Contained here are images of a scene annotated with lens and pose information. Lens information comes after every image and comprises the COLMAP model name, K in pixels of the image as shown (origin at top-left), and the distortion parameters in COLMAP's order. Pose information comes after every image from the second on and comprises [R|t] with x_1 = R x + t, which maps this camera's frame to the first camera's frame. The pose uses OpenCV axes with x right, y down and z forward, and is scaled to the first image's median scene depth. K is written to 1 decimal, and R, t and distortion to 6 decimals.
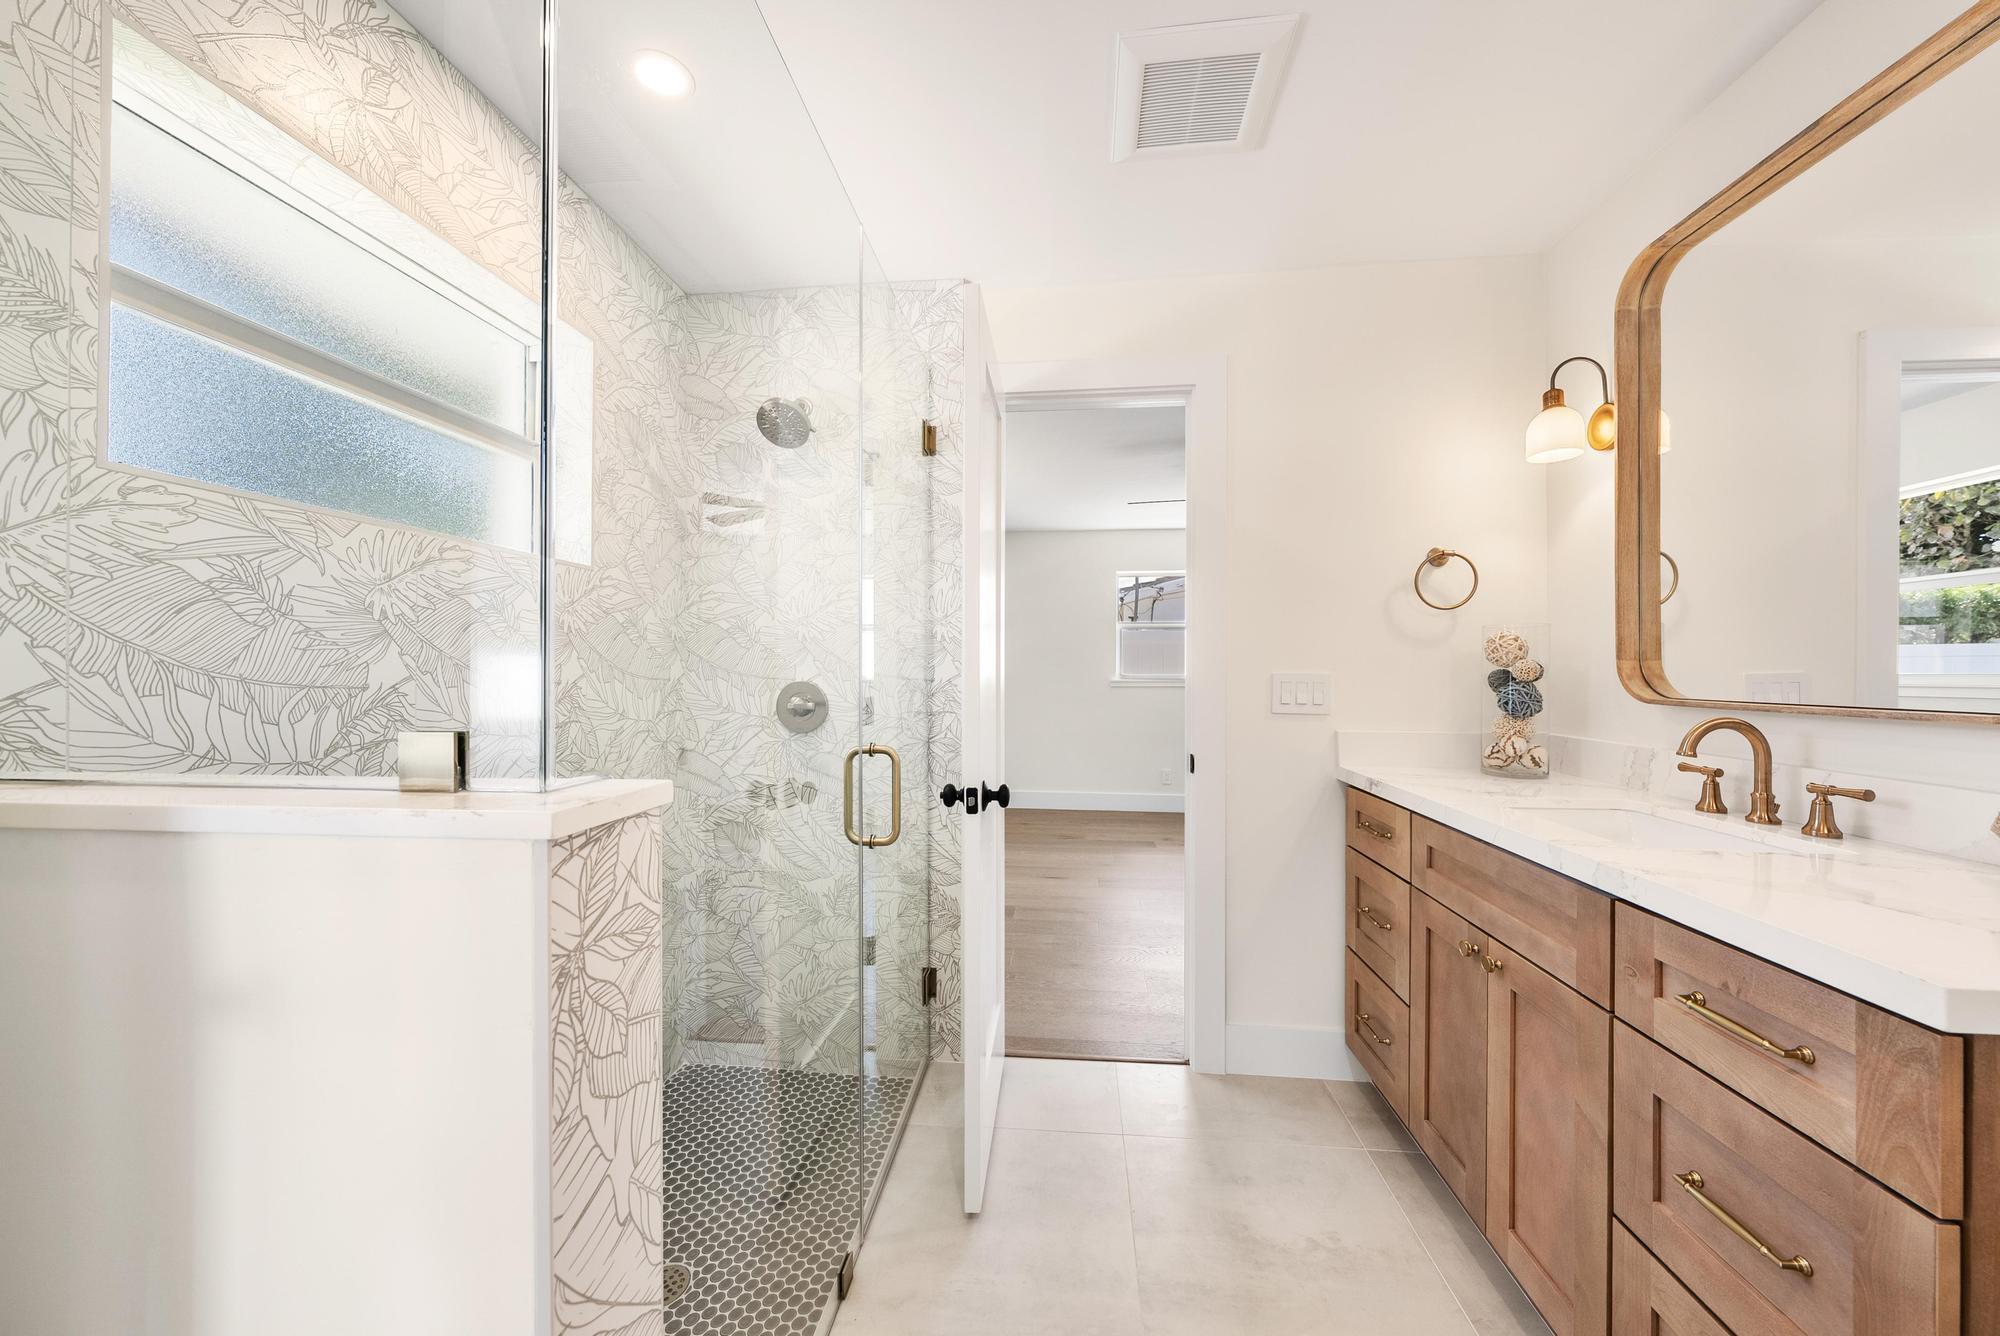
lens RADIAL K [[676.4, 0, 1000.0], [0, 676.4, 668.0], [0, 0, 1]] dist [-0.000798, -0.000028]
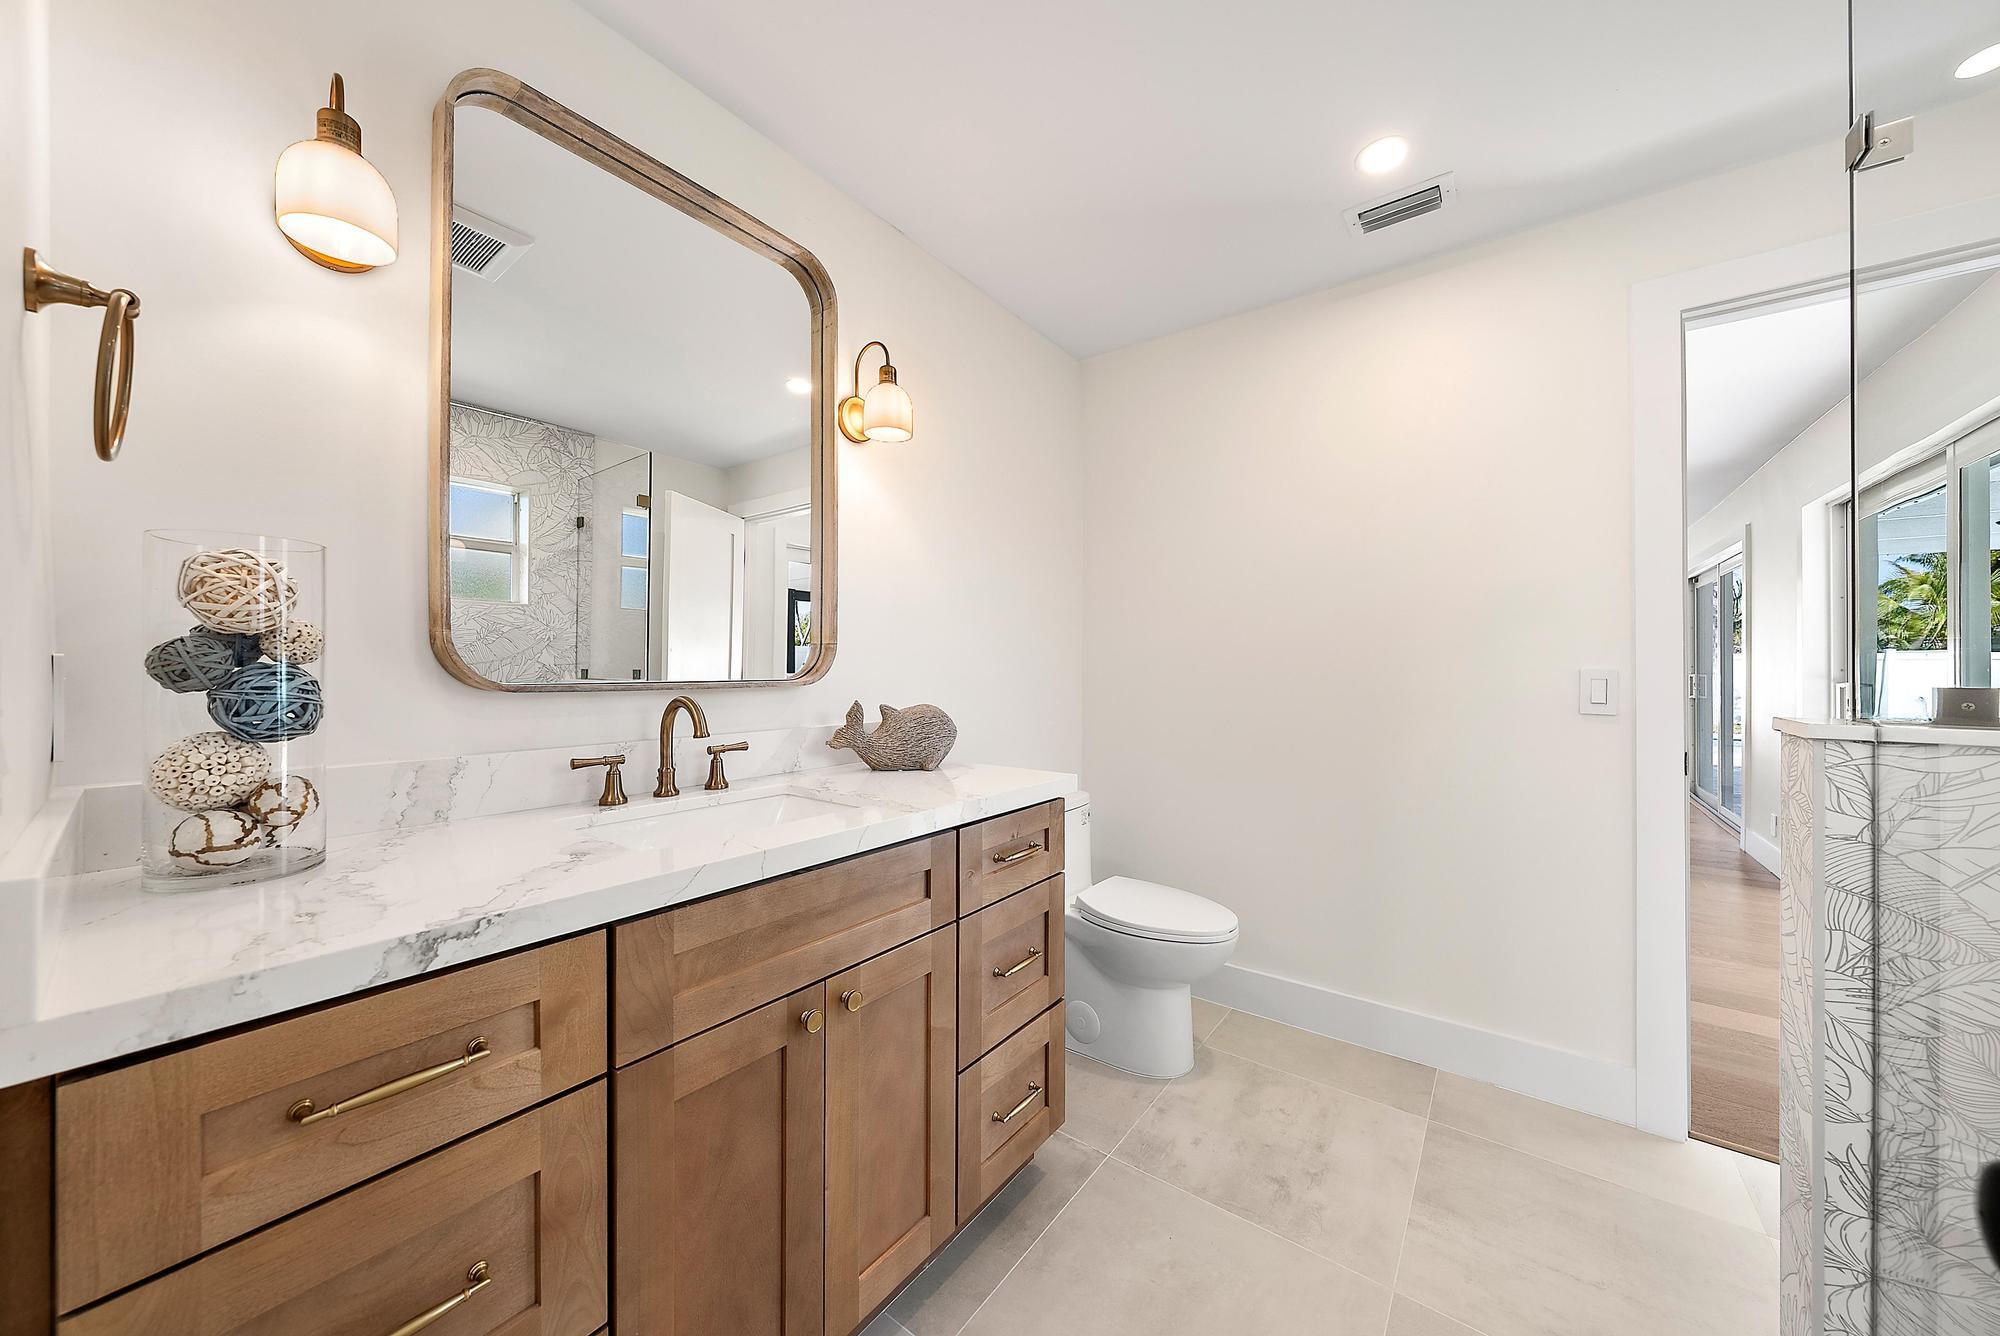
lens RADIAL K [[676.4, 0, 1000.0], [0, 676.4, 668.0], [0, 0, 1]] dist [-0.000798, -0.000028]
pose [[-0.856616, 0.000138, 0.515954, 0.144156], [-0.002236, 0.999990, -0.003980, 0.033544], [-0.515949, -0.004563, -0.856607, 1.659538]]
